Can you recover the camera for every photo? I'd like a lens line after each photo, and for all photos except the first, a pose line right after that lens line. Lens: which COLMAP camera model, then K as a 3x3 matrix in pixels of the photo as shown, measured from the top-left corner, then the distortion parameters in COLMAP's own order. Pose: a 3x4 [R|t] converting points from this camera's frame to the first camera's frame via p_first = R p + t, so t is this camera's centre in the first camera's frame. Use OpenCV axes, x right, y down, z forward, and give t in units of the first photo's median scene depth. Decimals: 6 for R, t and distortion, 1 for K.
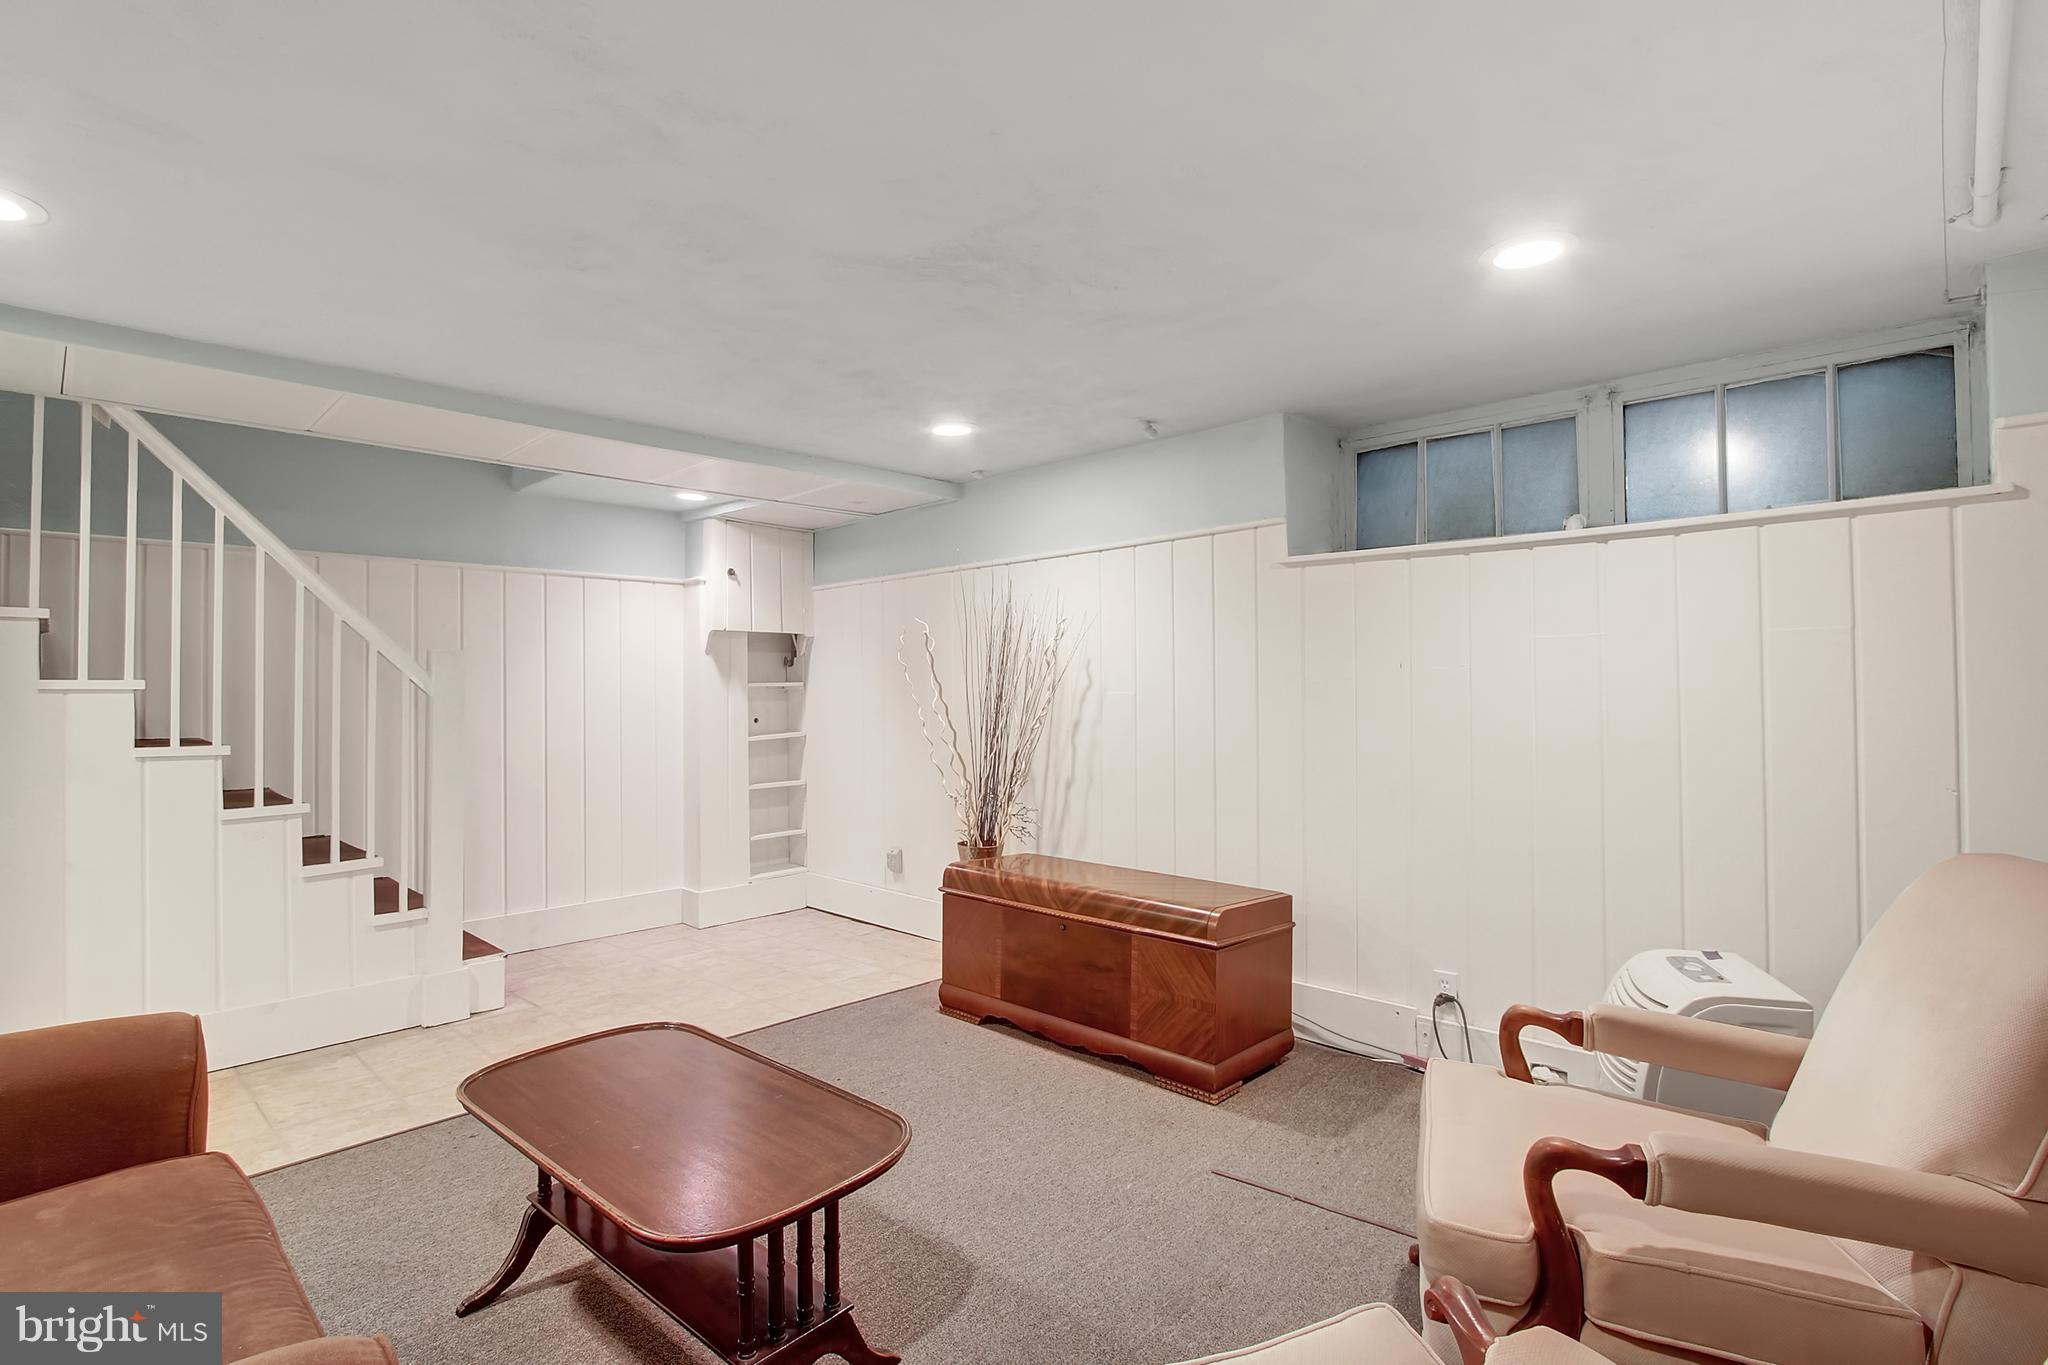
lens RADIAL K [[980.7, 0, 1028.6], [0, 980.7, 682.3], [0, 0, 1]] dist [-0.013650, 0.000790]
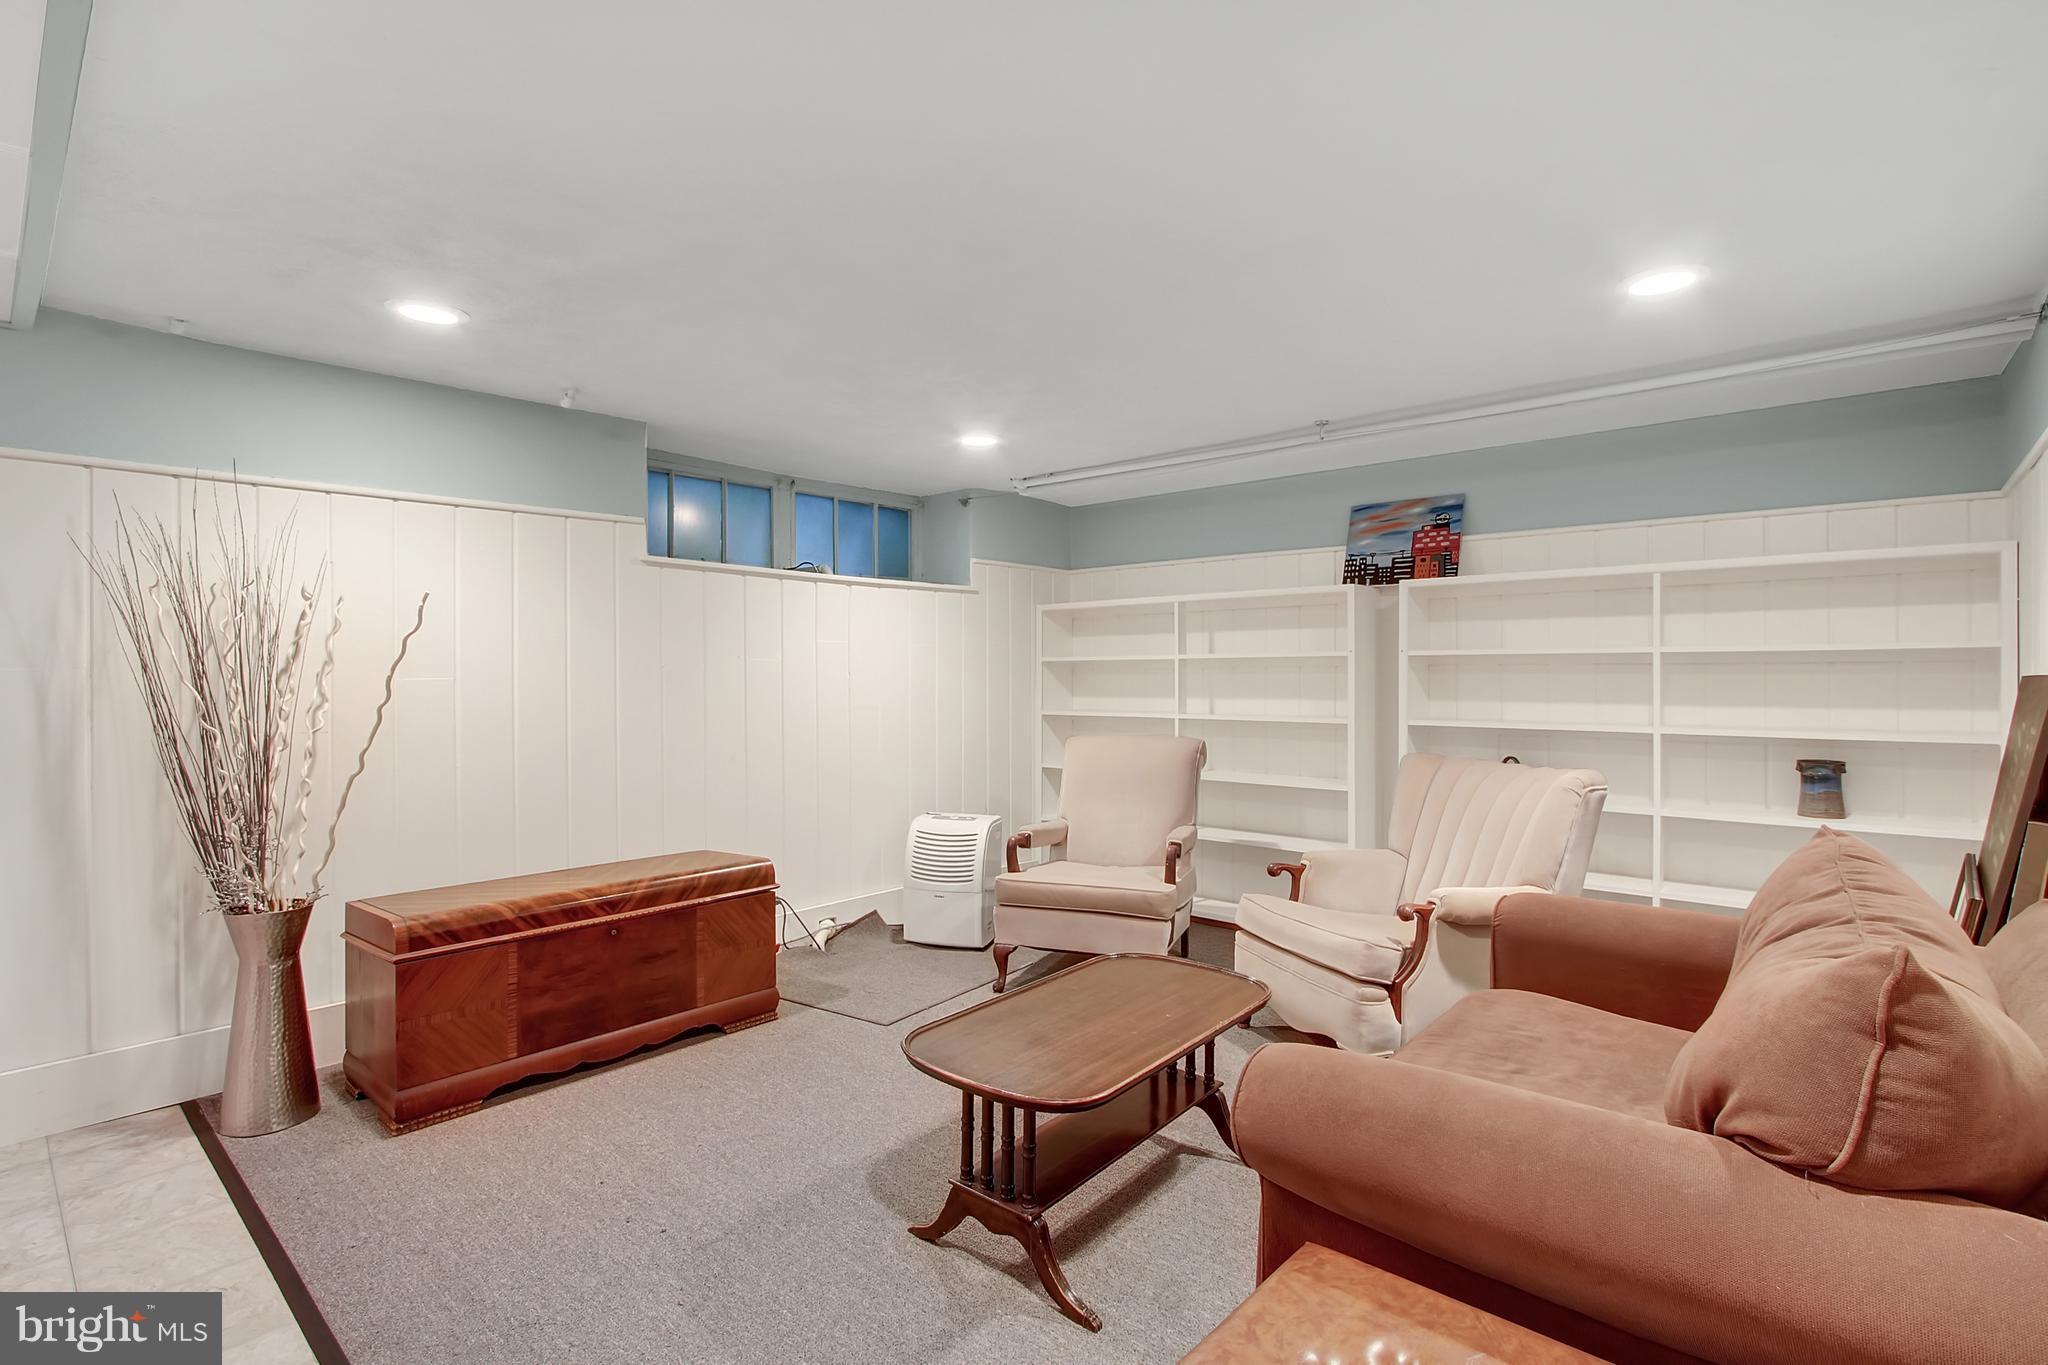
lens RADIAL K [[980.7, 0, 1028.6], [0, 980.7, 682.3], [0, 0, 1]] dist [-0.013650, 0.000790]
pose [[-0.036850, 0.000368, 0.999321, -0.848644], [-0.004602, 0.999989, -0.000538, 0.013478], [-0.999310, -0.004619, -0.036848, 0.609932]]
